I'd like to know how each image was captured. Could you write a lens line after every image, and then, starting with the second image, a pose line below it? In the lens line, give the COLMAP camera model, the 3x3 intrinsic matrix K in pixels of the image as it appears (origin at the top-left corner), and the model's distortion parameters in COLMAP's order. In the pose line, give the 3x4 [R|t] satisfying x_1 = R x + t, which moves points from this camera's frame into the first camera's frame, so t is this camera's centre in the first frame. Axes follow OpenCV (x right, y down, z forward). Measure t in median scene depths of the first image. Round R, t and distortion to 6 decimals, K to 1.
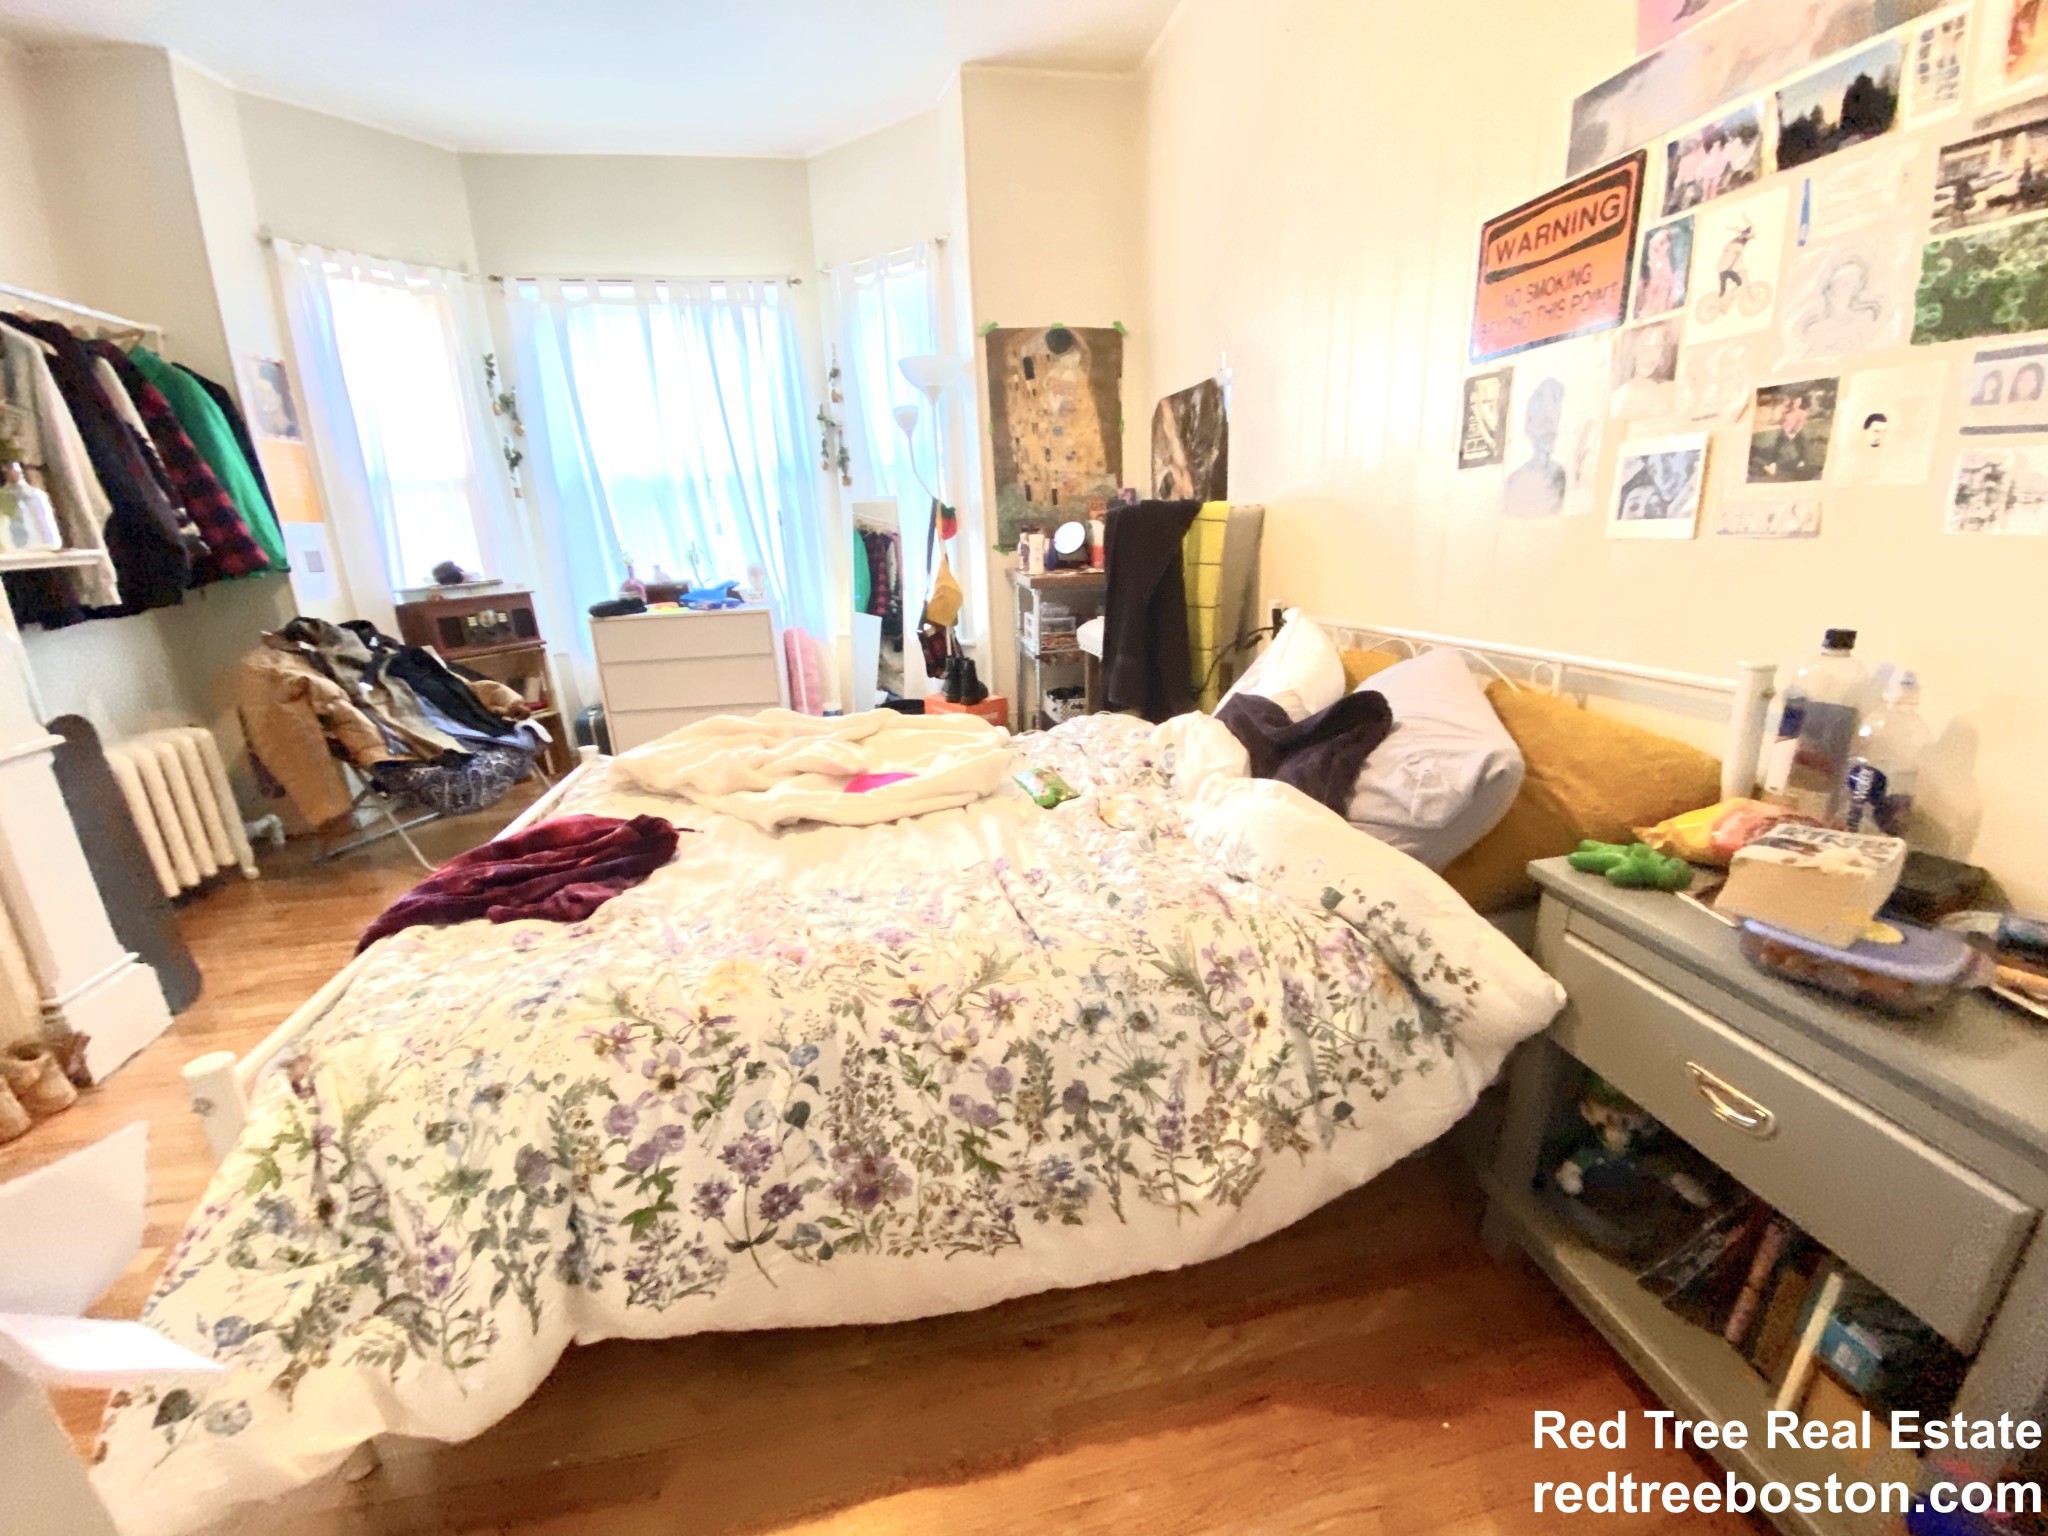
lens RADIAL K [[835.3, 0, 1013.6], [0, 835.3, 764.8], [0, 0, 1]] dist [0.043389, -0.029389]
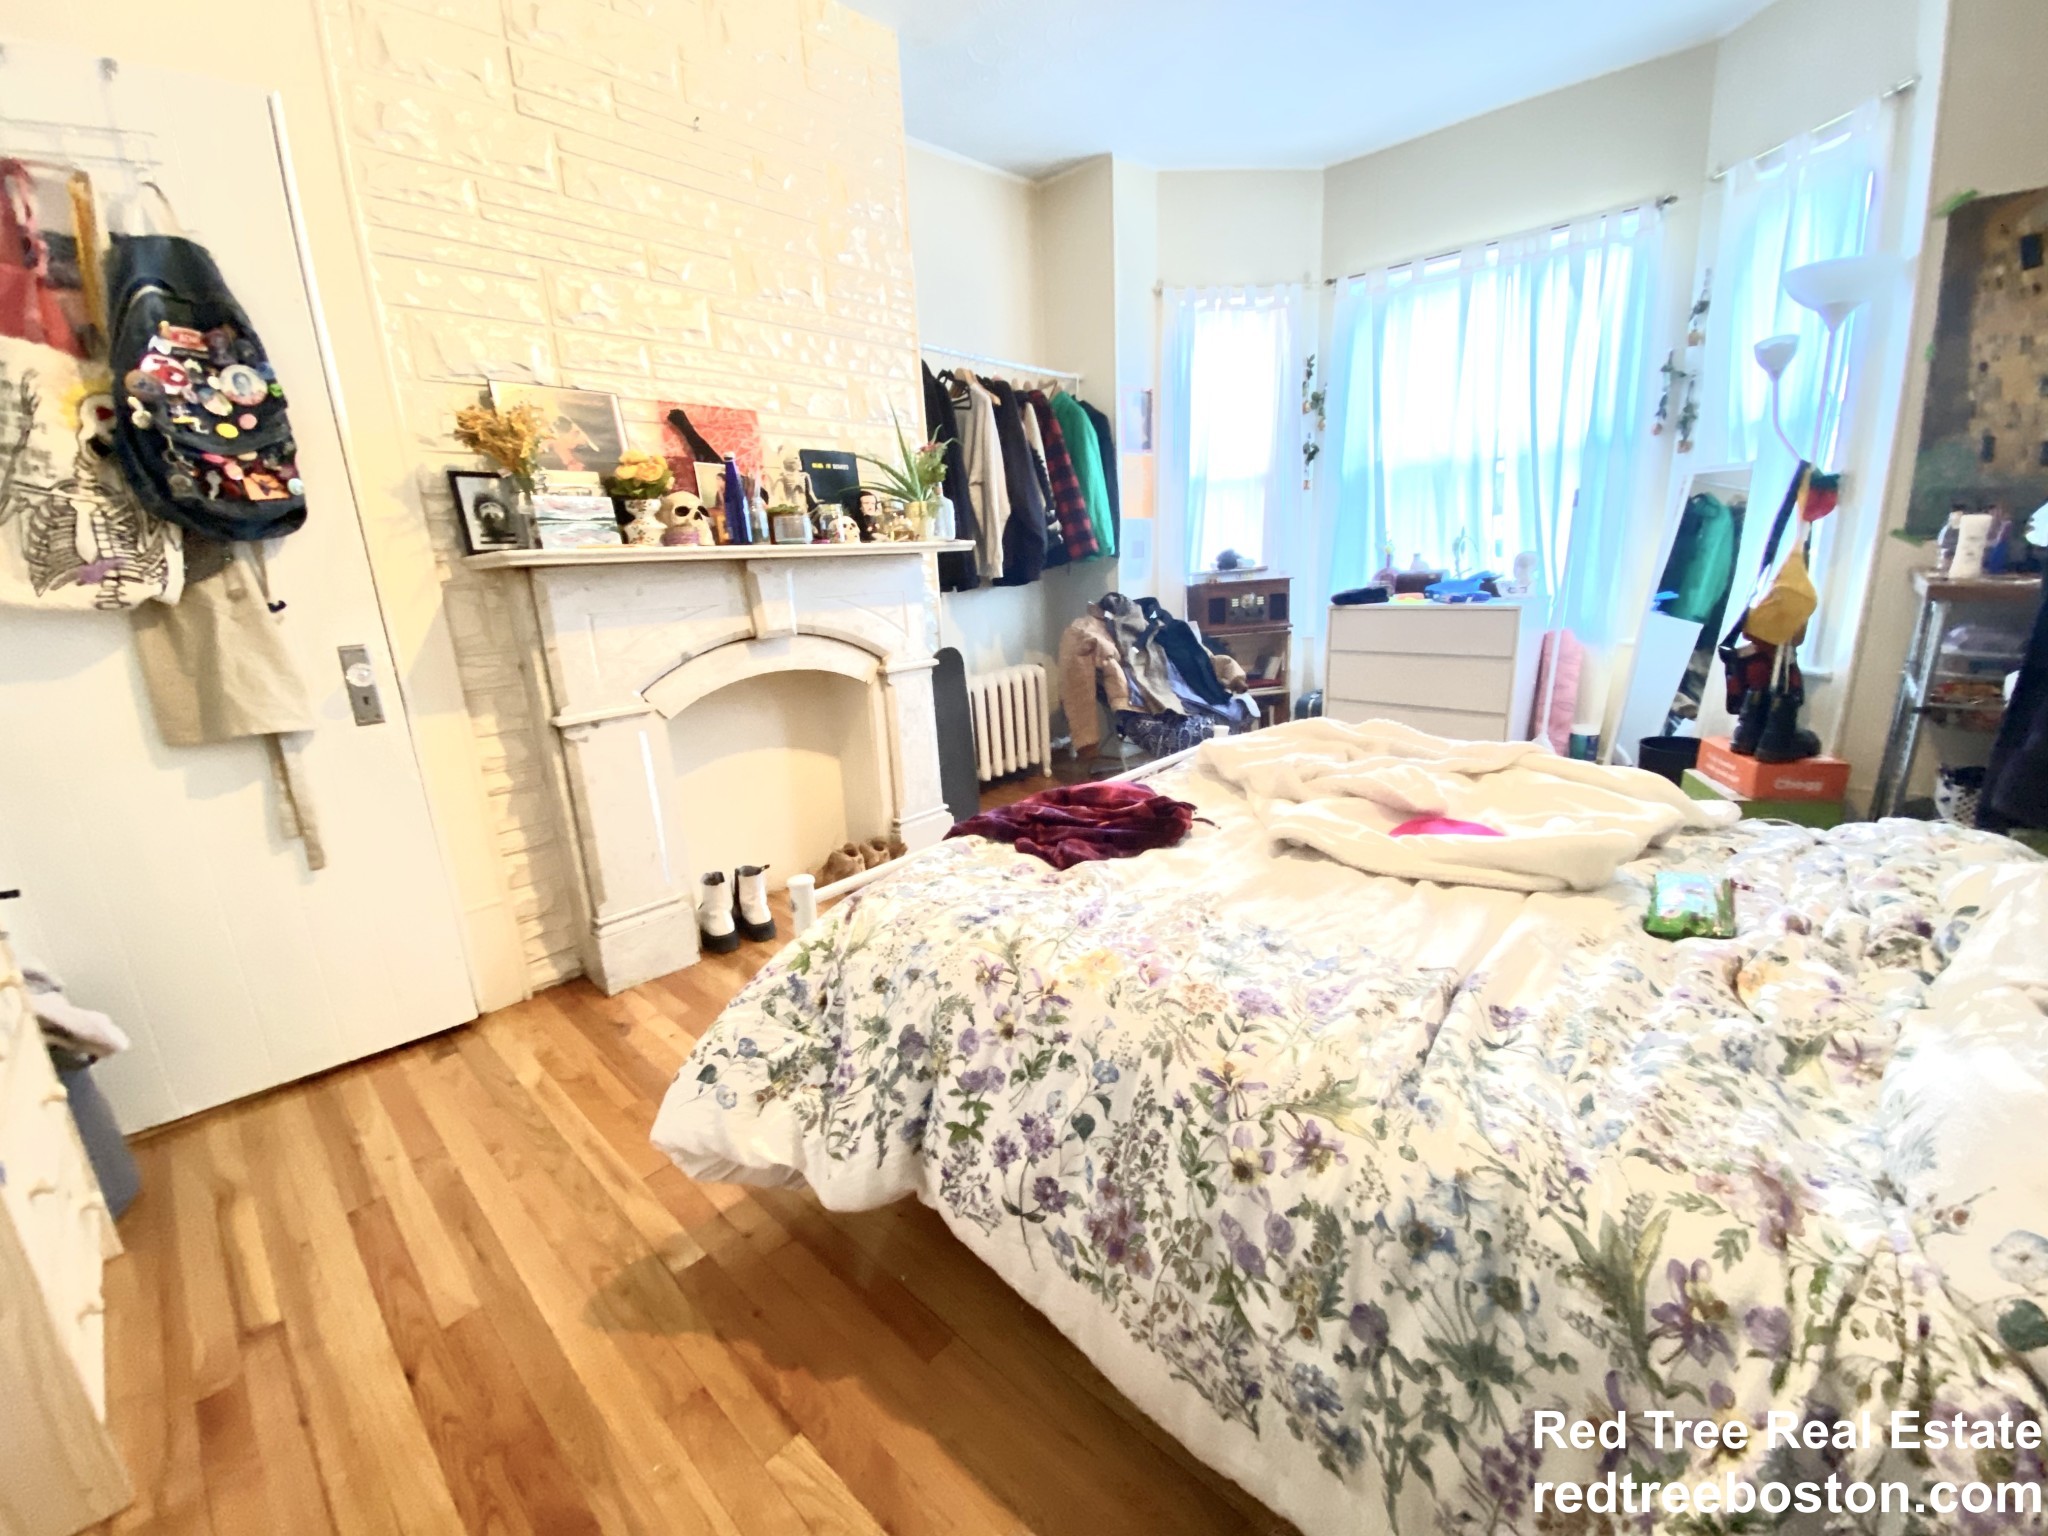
lens RADIAL K [[823.5, 0, 1023.5], [0, 823.5, 779.5], [0, 0, 1]] dist [0.039428, -0.028943]
pose [[0.596019, 0.225606, -0.770625, 0.278742], [-0.197439, 0.971430, 0.131689, -0.070725], [0.778318, 0.073662, 0.623534, 0.246092]]
